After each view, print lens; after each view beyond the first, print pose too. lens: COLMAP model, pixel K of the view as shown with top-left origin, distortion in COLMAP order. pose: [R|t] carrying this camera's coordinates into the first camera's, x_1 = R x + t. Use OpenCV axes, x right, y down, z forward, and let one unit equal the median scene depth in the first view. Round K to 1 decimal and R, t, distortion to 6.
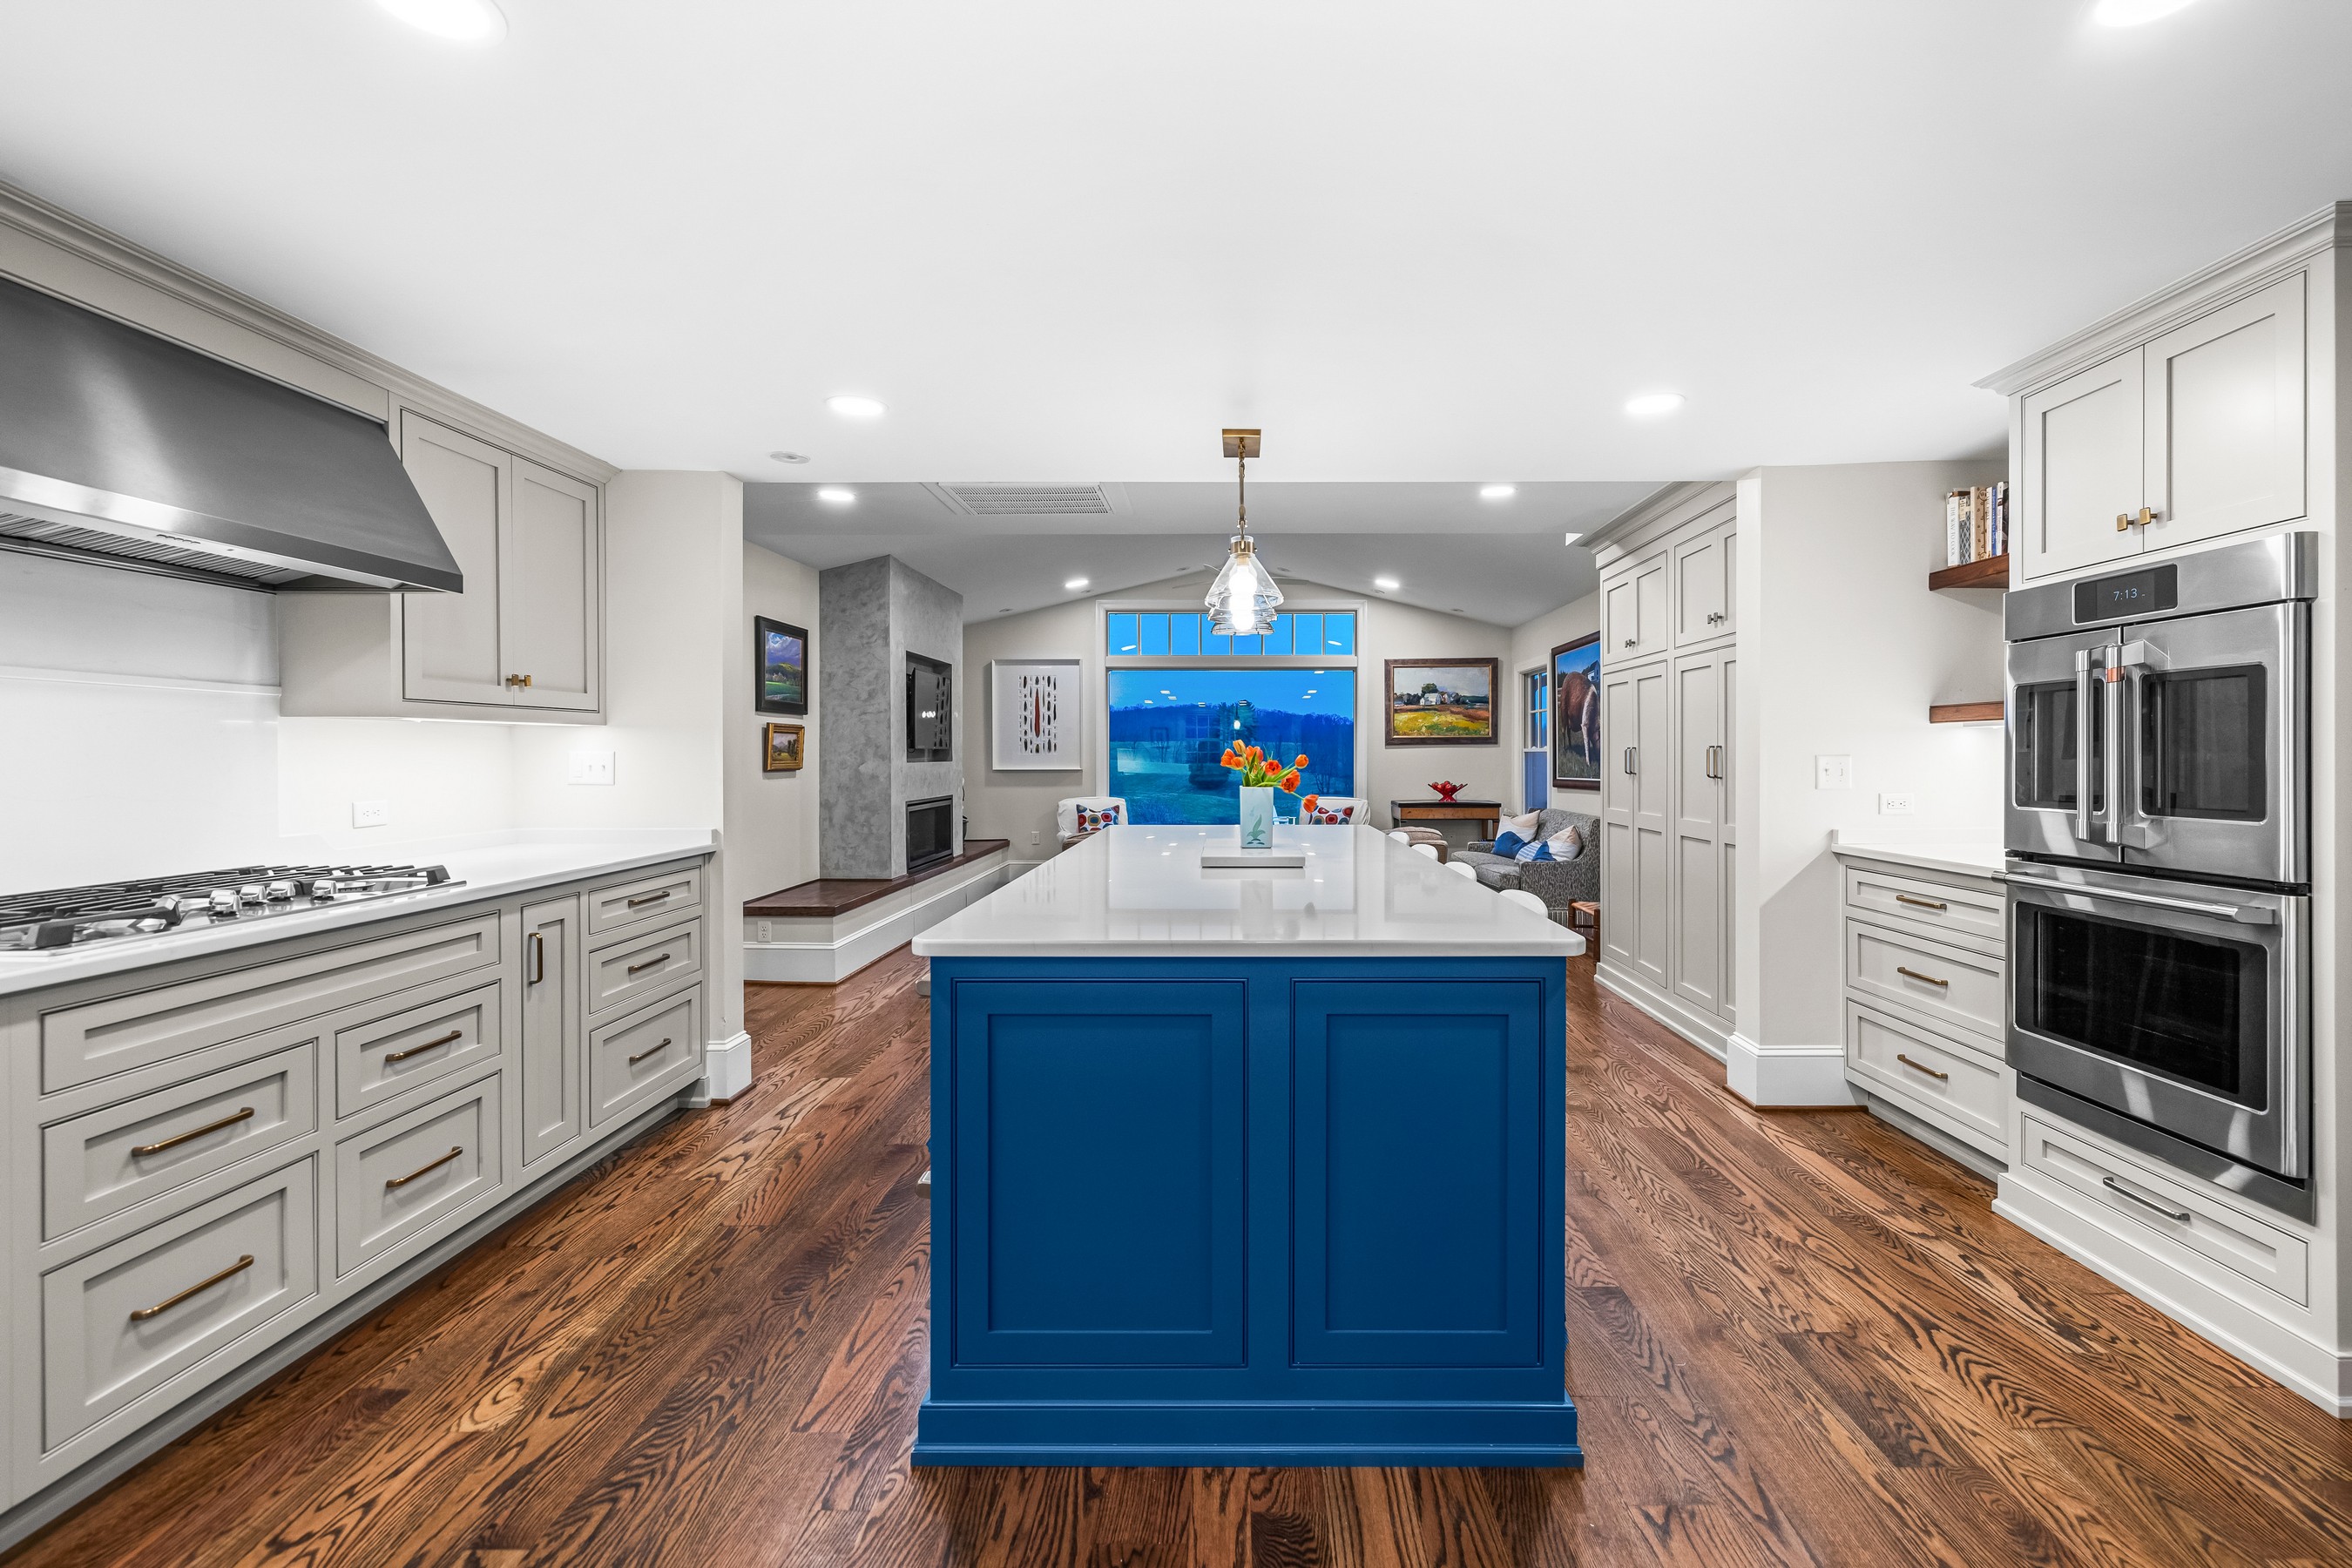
lens RADIAL K [[981.8, 0, 1251.2], [0, 981.8, 750.4], [0, 0, 1]] dist [0.003127, -0.000515]
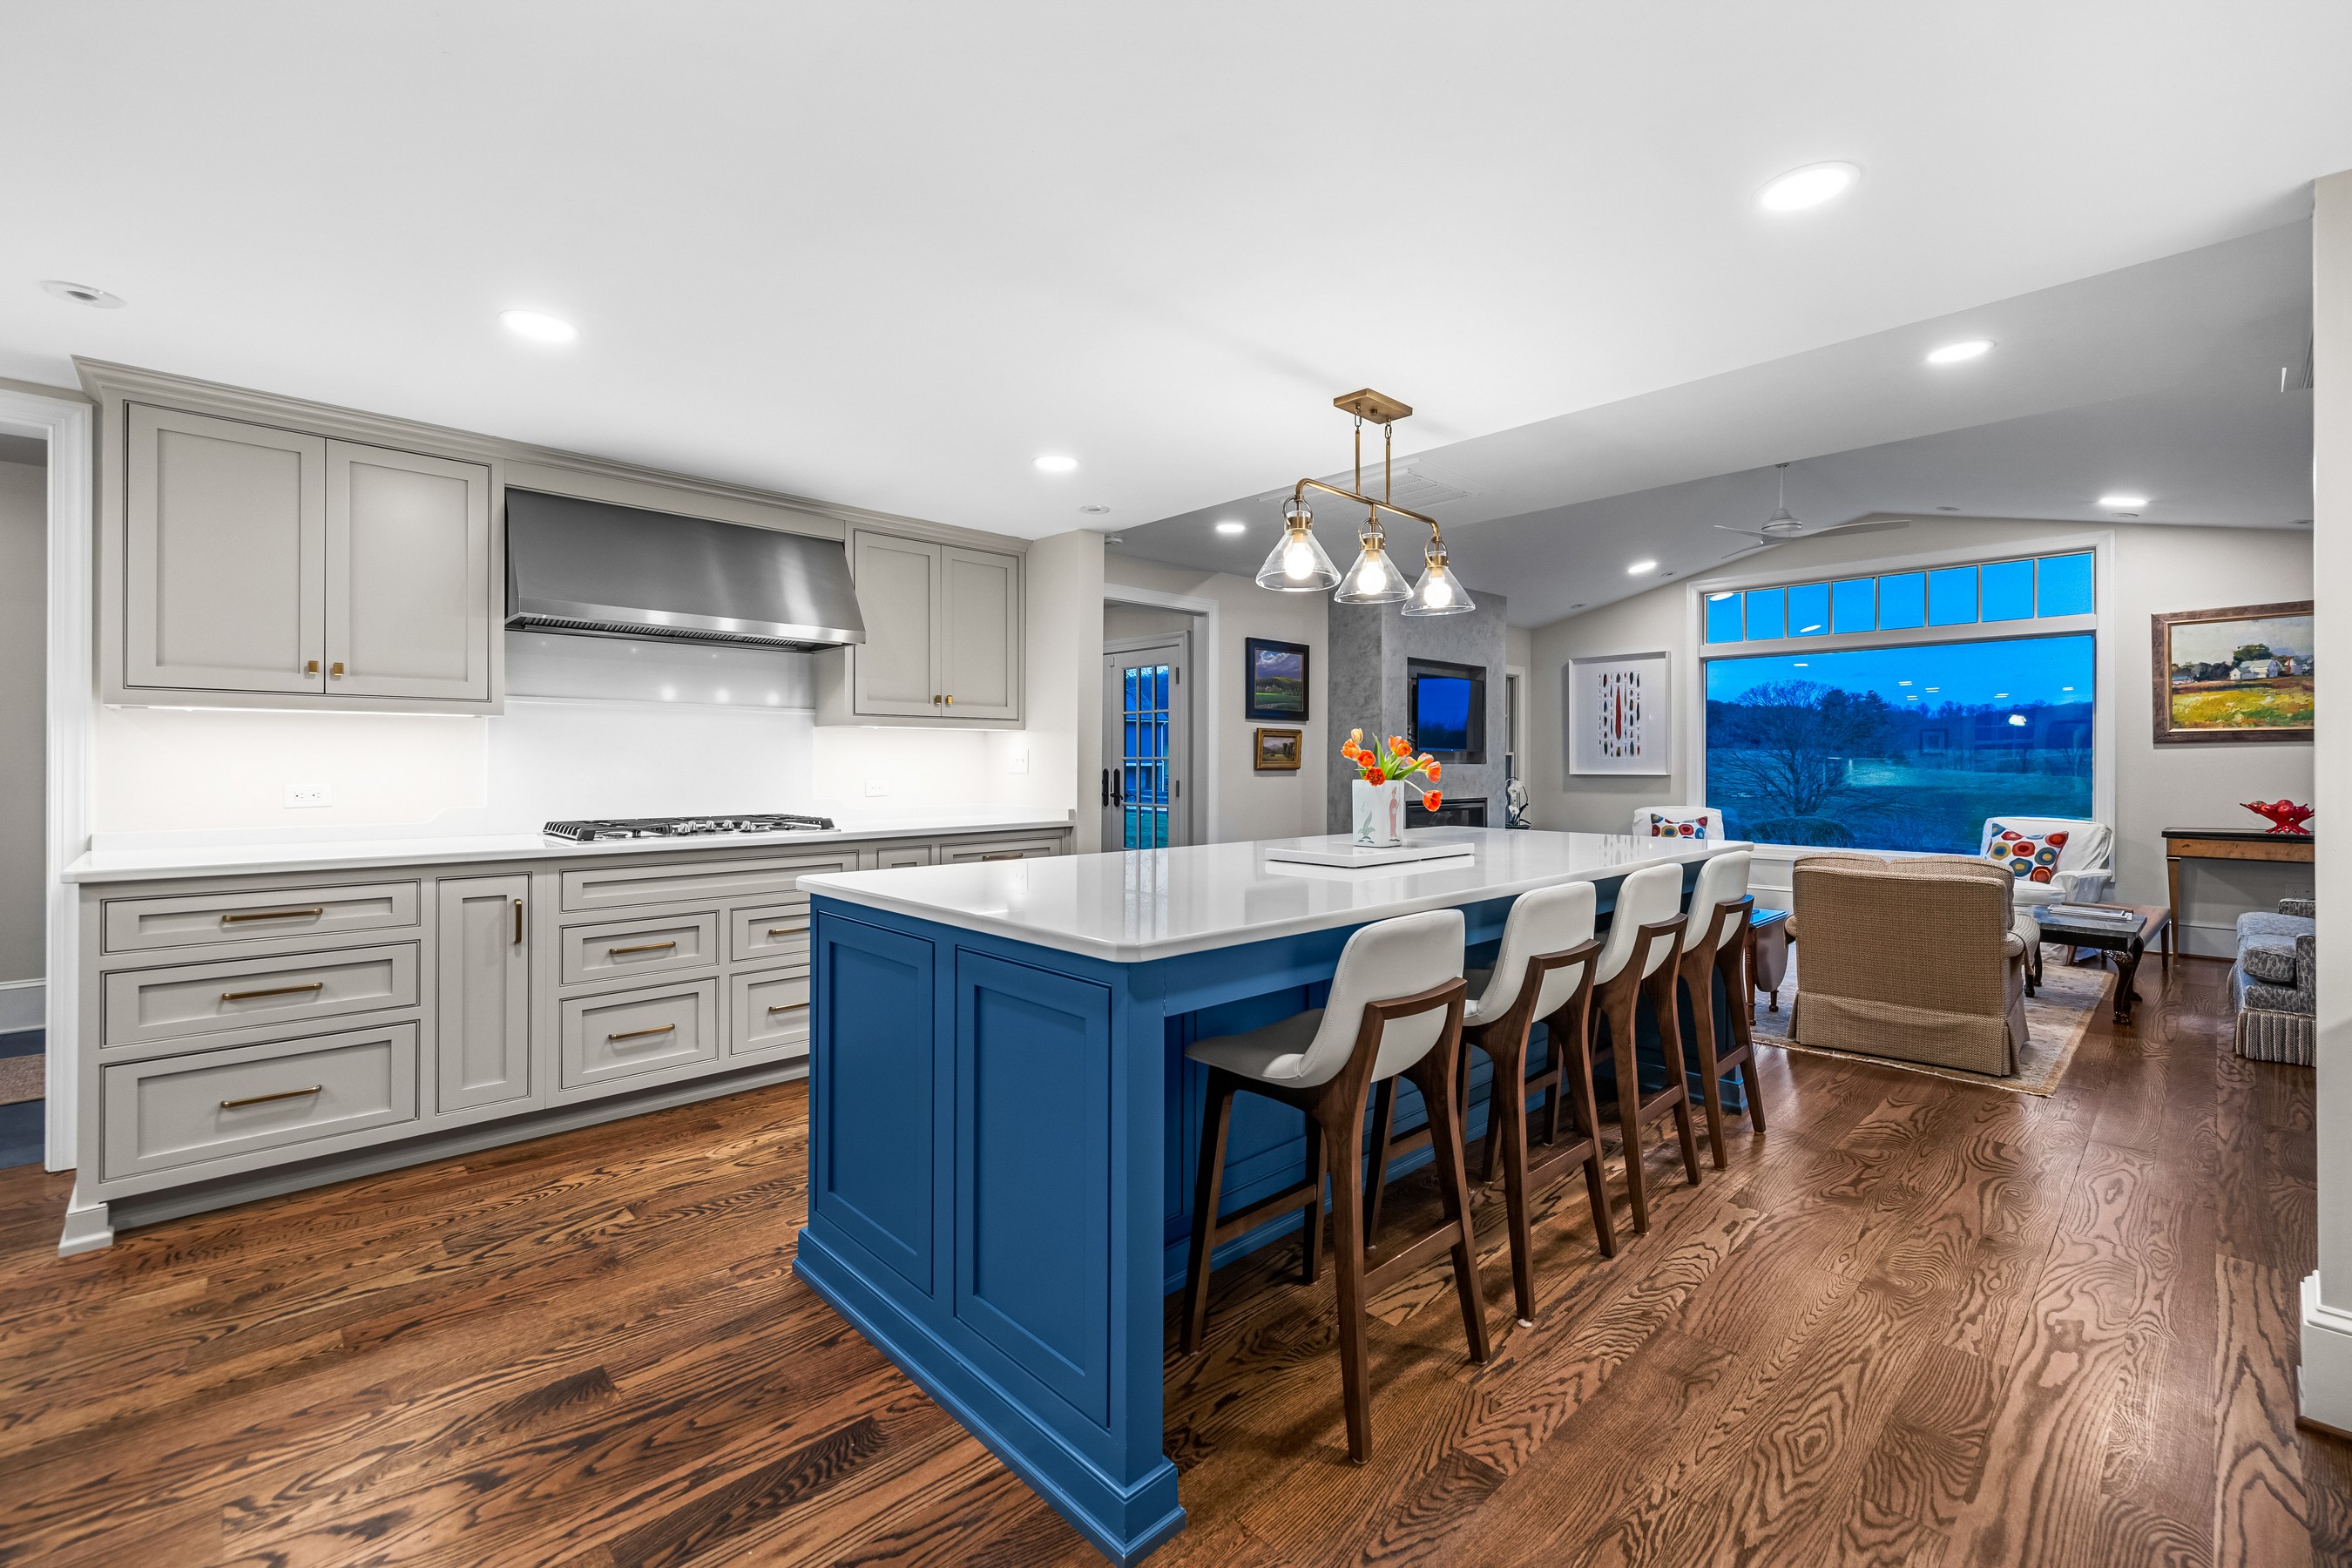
lens RADIAL K [[981.8, 0, 1204.0], [0, 981.8, 751.9], [0, 0, 1]] dist [0.003127, -0.000515]
pose [[0.699520, -0.007024, -0.714578, 0.276546], [0.000912, 0.999960, -0.008937, 0.009791], [0.714612, 0.005600, 0.699498, 0.127619]]
